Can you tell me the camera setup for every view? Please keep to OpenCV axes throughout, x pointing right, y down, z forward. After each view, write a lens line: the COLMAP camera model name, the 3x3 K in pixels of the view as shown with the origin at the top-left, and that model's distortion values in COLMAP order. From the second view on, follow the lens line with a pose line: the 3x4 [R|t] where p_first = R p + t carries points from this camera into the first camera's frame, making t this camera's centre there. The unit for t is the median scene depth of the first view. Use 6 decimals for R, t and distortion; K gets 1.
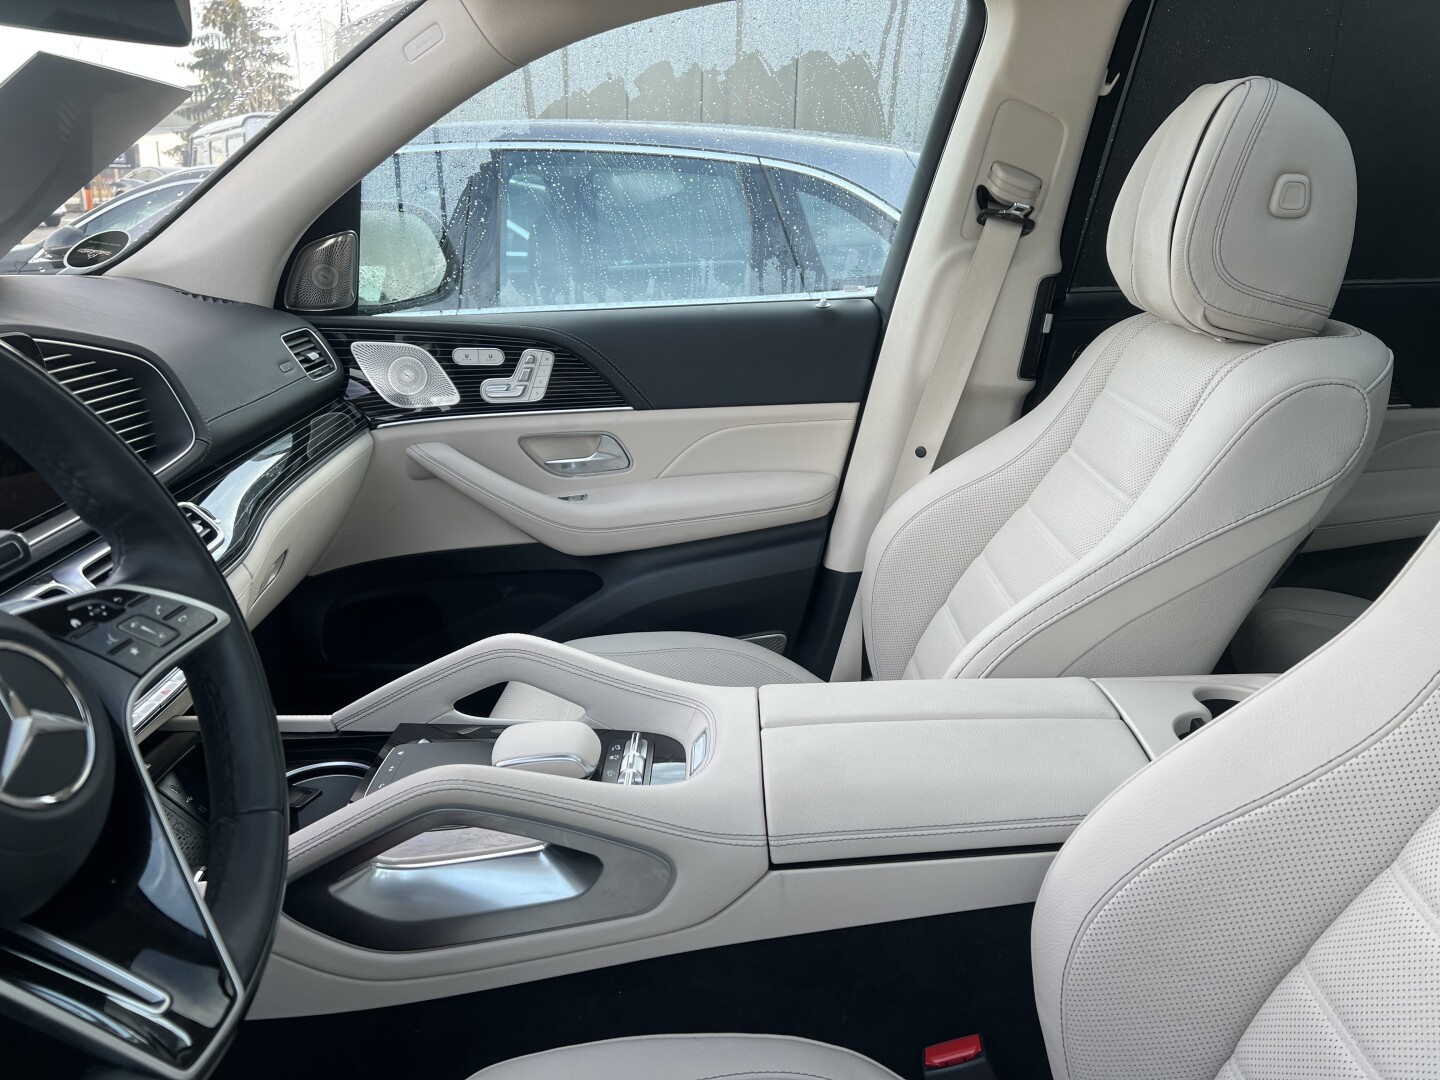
lens RADIAL K [[1099.5, 0, 739.1], [0, 1099.5, 542.1], [0, 0, 1]] dist [0.057181, -0.072690]
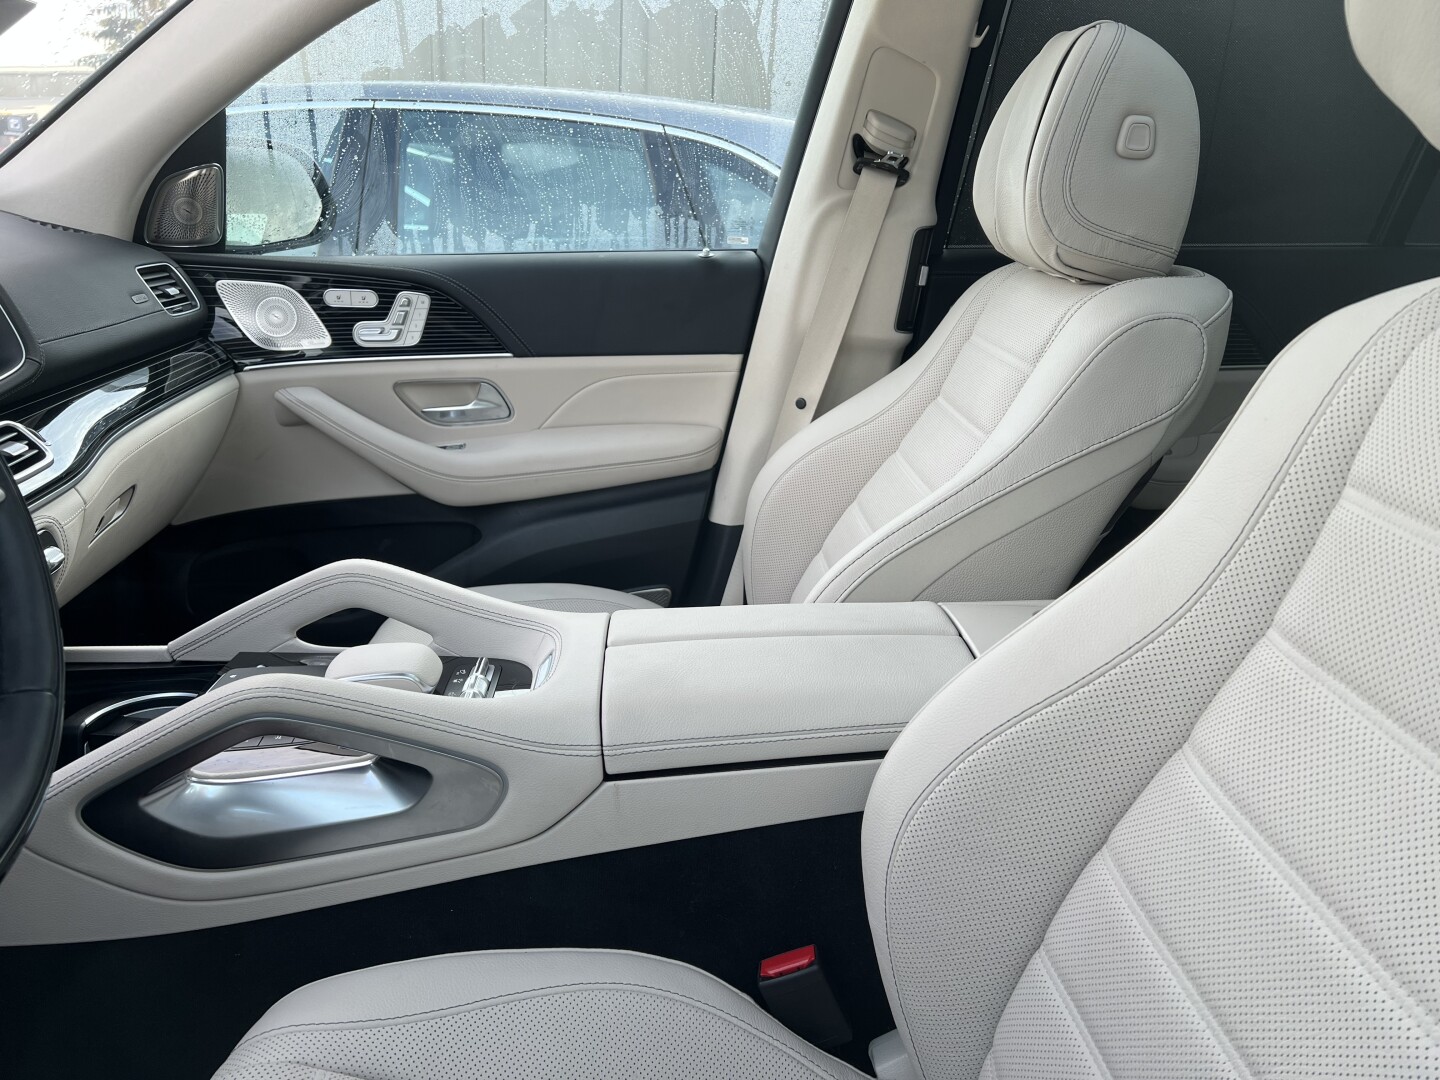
lens RADIAL K [[1099.5, 0, 750.0], [0, 1099.5, 540.8], [0, 0, 1]] dist [0.057181, -0.072690]
pose [[0.997504, 0.007422, 0.070224, 0.056164], [-0.007335, 0.999972, -0.001503, 0.052473], [-0.070233, 0.000985, 0.997530, 0.001752]]
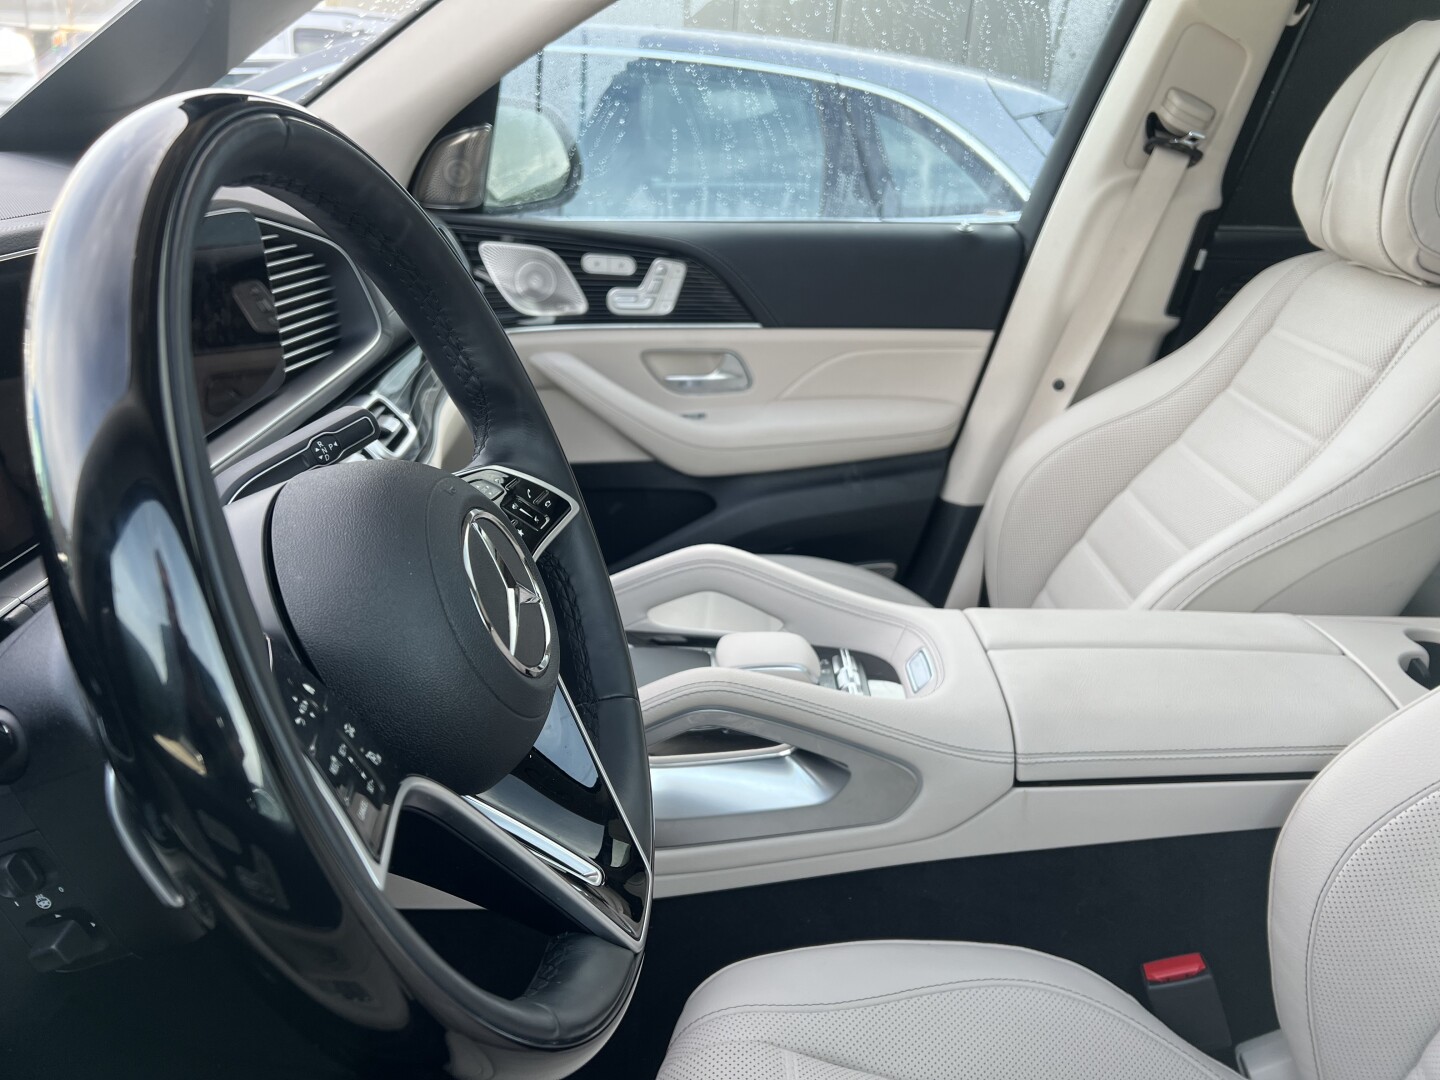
lens RADIAL K [[1099.5, 0, 718.1], [0, 1099.5, 550.0], [0, 0, 1]] dist [0.057181, -0.072690]
pose [[0.998570, 0.047388, 0.024750, -0.178809], [-0.048891, 0.996742, 0.064141, 0.019012], [-0.021630, -0.065259, 0.997634, 0.006463]]
